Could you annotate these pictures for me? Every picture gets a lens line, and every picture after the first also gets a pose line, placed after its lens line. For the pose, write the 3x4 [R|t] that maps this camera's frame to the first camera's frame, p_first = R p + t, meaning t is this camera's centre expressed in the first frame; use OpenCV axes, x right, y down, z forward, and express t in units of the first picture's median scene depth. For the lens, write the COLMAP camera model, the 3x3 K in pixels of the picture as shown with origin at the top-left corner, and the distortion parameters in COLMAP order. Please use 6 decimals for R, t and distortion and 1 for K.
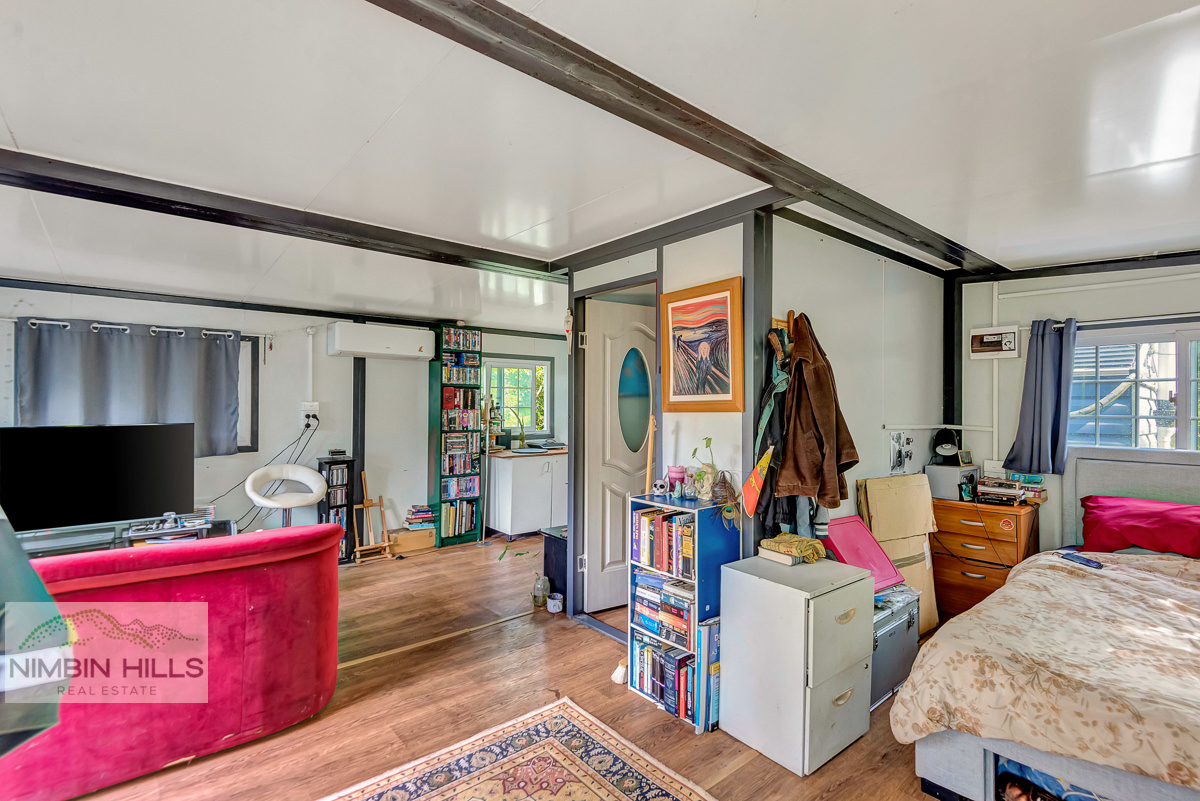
lens RADIAL K [[555.9, 0, 603.8], [0, 555.9, 398.0], [0, 0, 1]] dist [-0.001566, -0.000441]
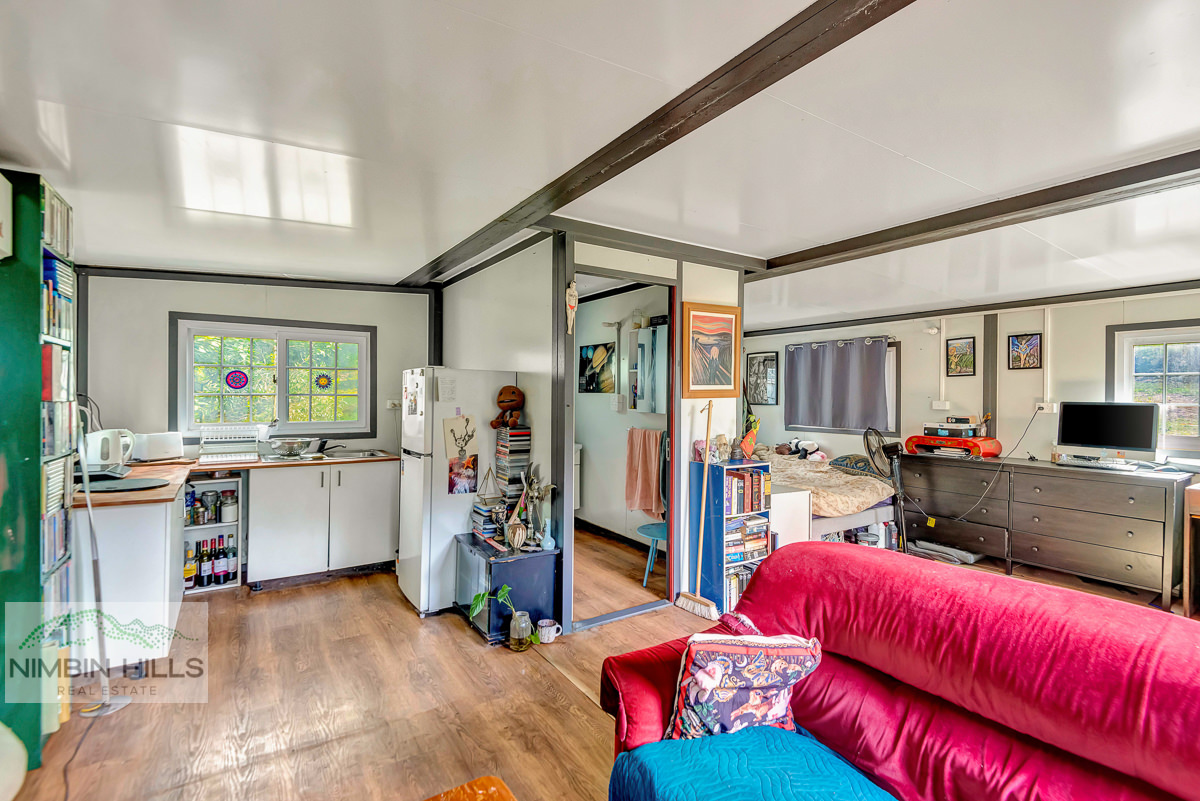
lens RADIAL K [[555.9, 0, 604.1], [0, 555.9, 402.2], [0, 0, 1]] dist [-0.001566, -0.000441]
pose [[0.120094, -0.008861, 0.992723, -1.180562], [-0.009825, 0.999901, 0.010113, 0.024150], [-0.992714, -0.010968, 0.119995, 1.077887]]
